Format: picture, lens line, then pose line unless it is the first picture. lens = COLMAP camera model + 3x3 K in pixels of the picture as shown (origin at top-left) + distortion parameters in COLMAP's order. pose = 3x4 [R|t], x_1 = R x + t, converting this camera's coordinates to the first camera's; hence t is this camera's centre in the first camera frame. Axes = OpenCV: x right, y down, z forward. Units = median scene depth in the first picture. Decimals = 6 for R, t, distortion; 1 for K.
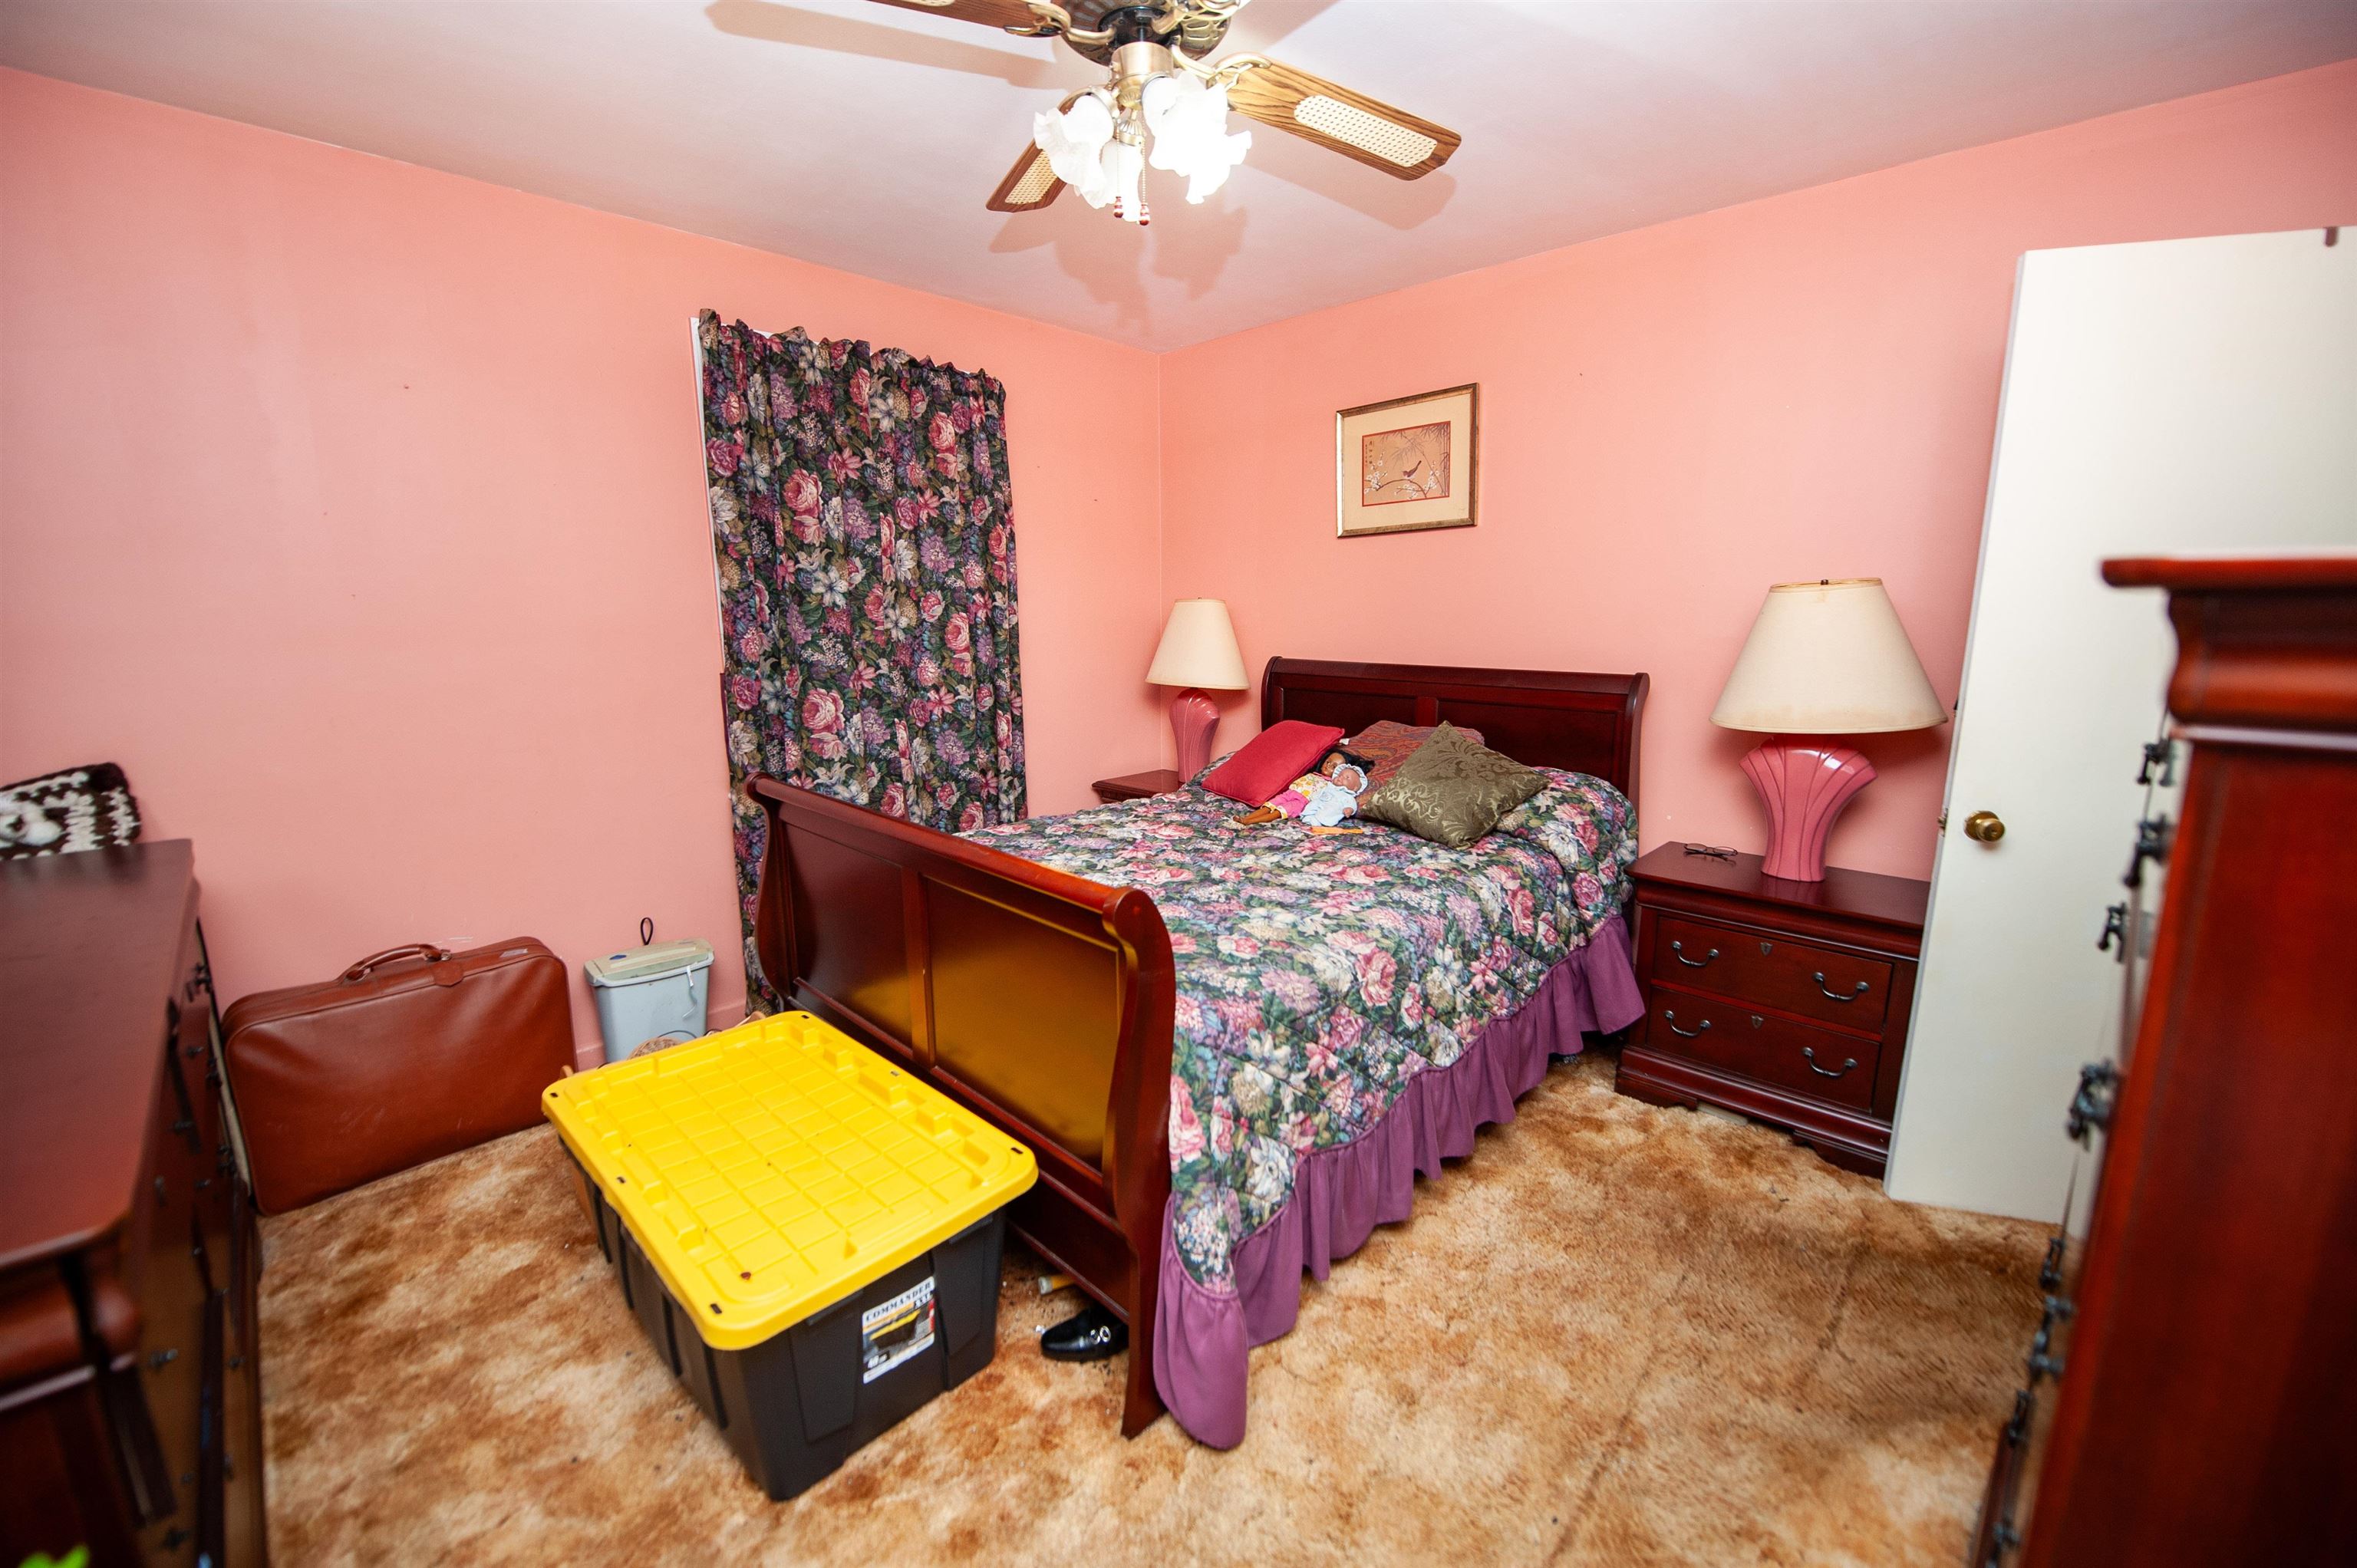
lens RADIAL K [[928.7, 0, 1188.1], [0, 928.7, 792.4], [0, 0, 1]] dist [-0.017428, -0.002137]
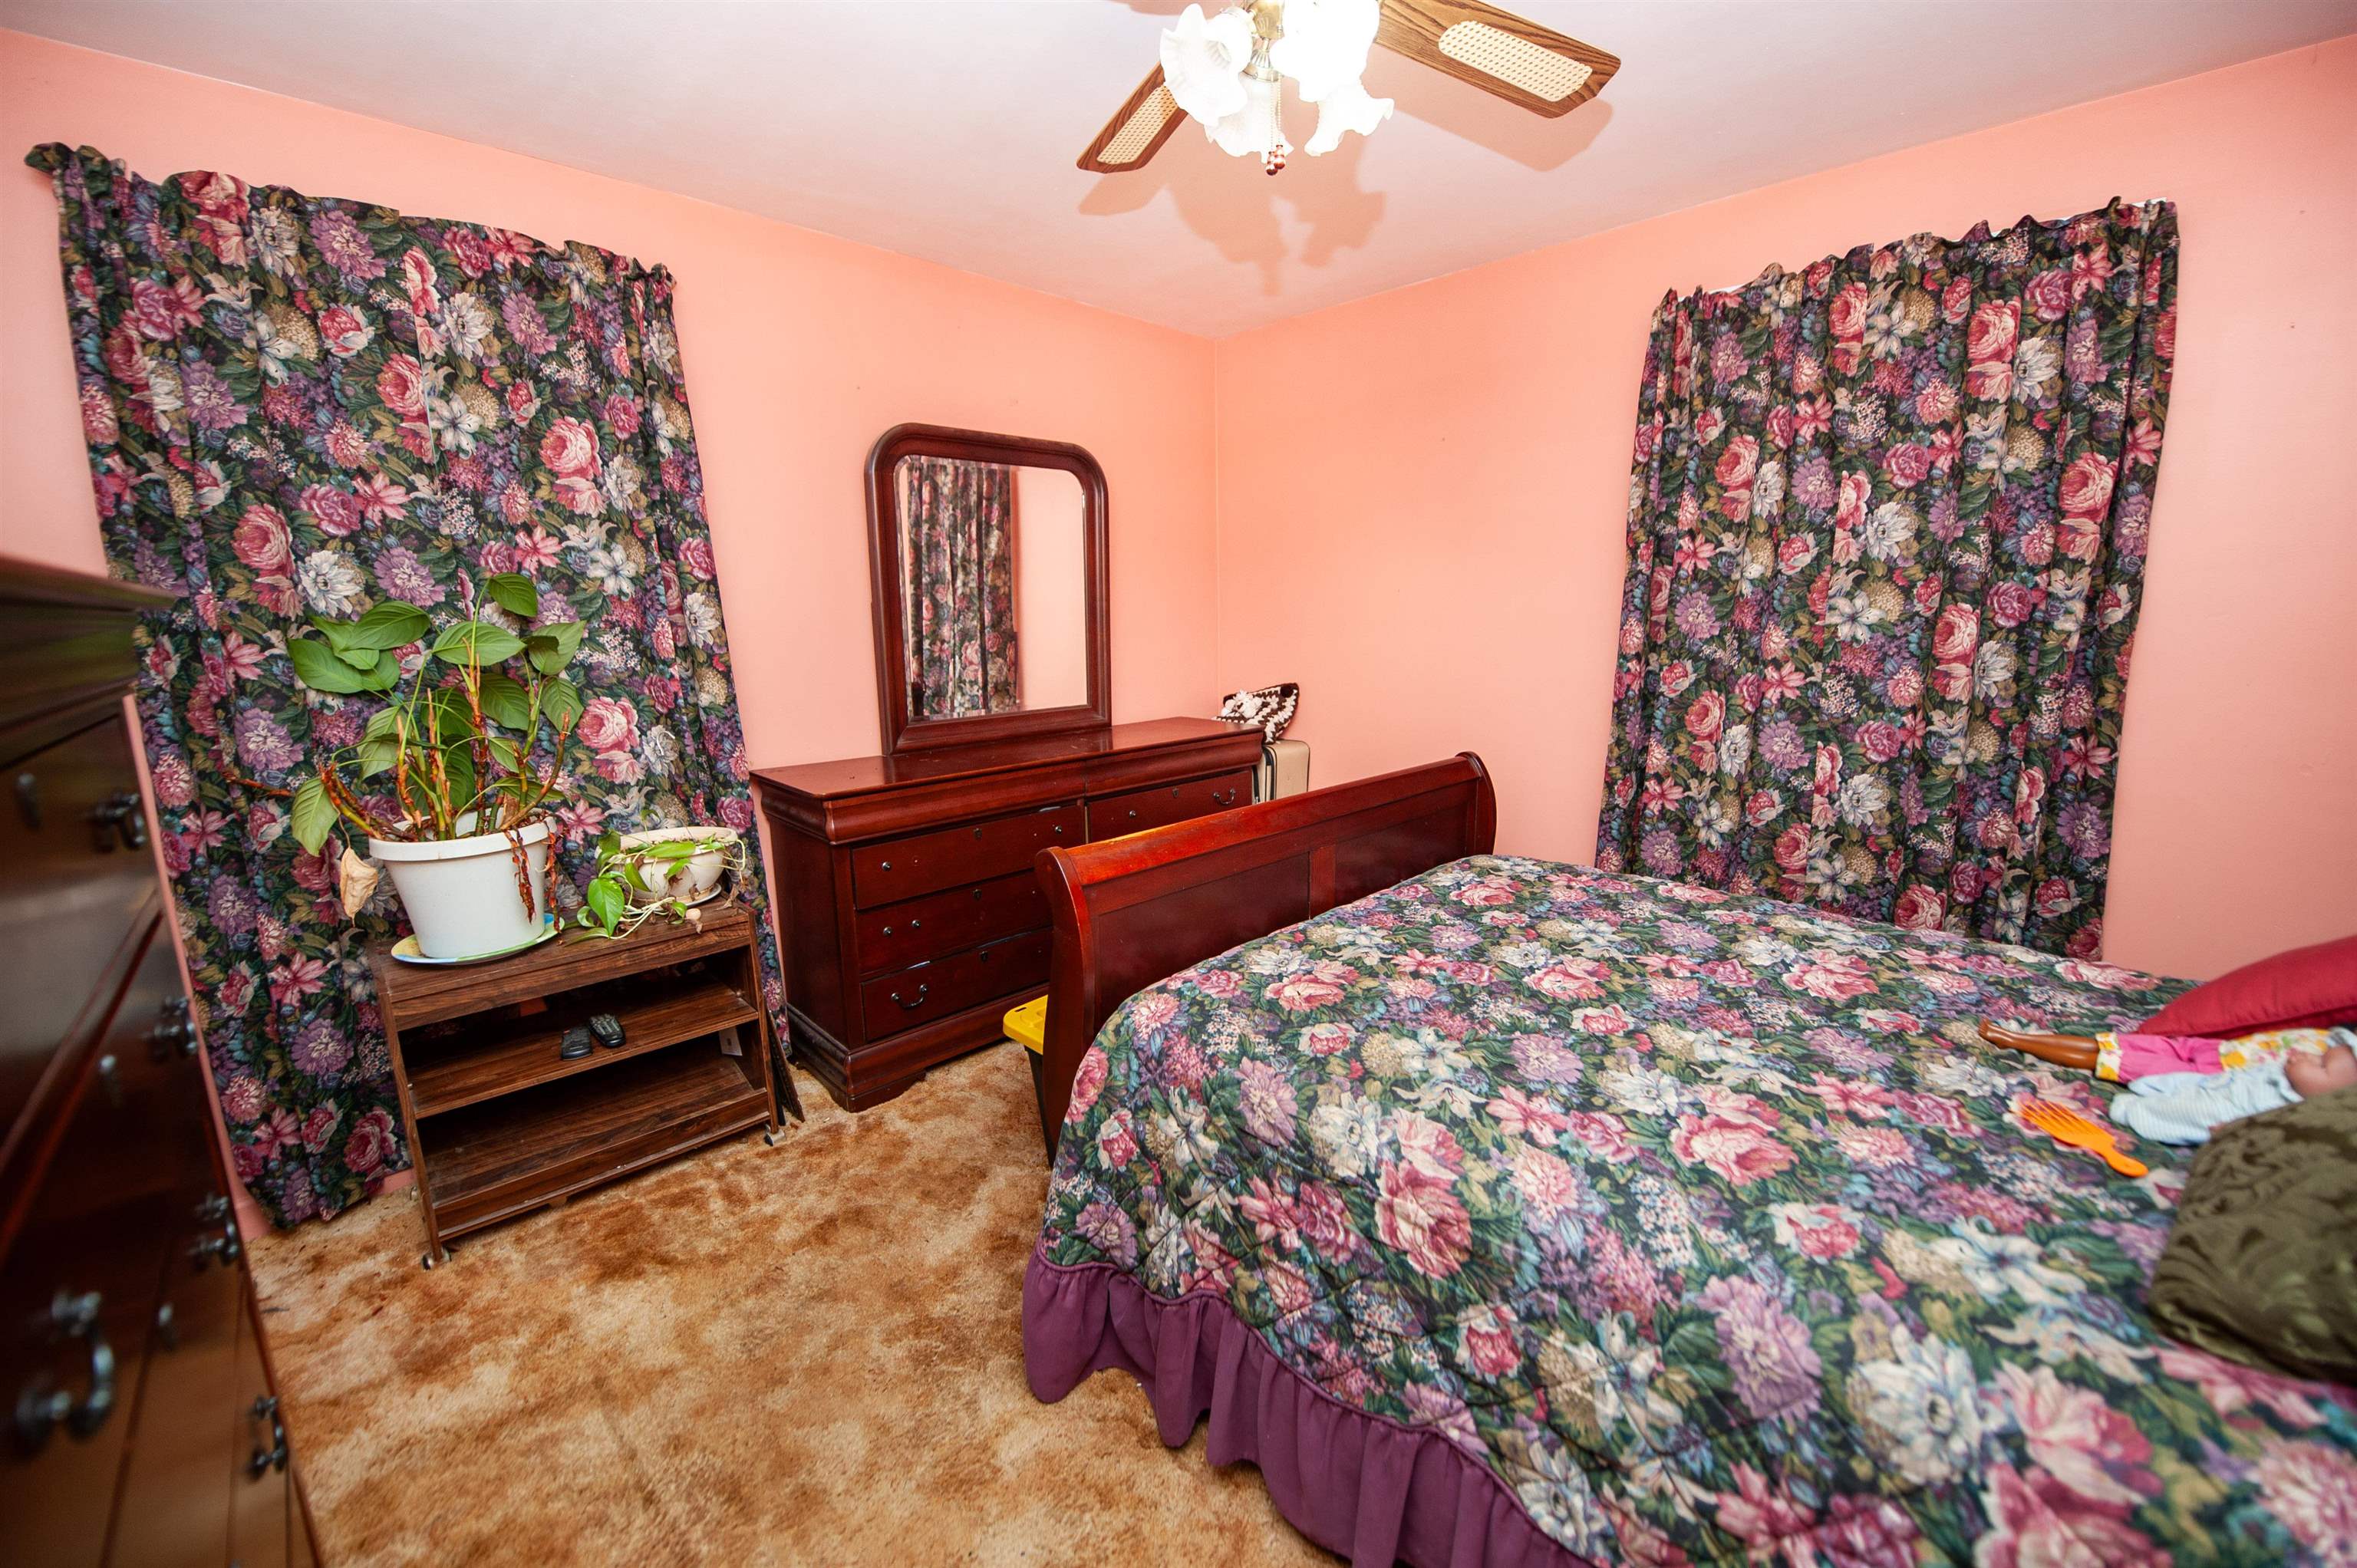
lens RADIAL K [[928.7, 0, 1188.1], [0, 928.7, 792.4], [0, 0, 1]] dist [-0.017428, -0.002137]
pose [[-0.015524, 0.200906, -0.979488, 0.554266], [-0.182015, 0.962670, 0.200341, -0.119968], [0.983173, 0.181392, 0.021624, 0.594090]]
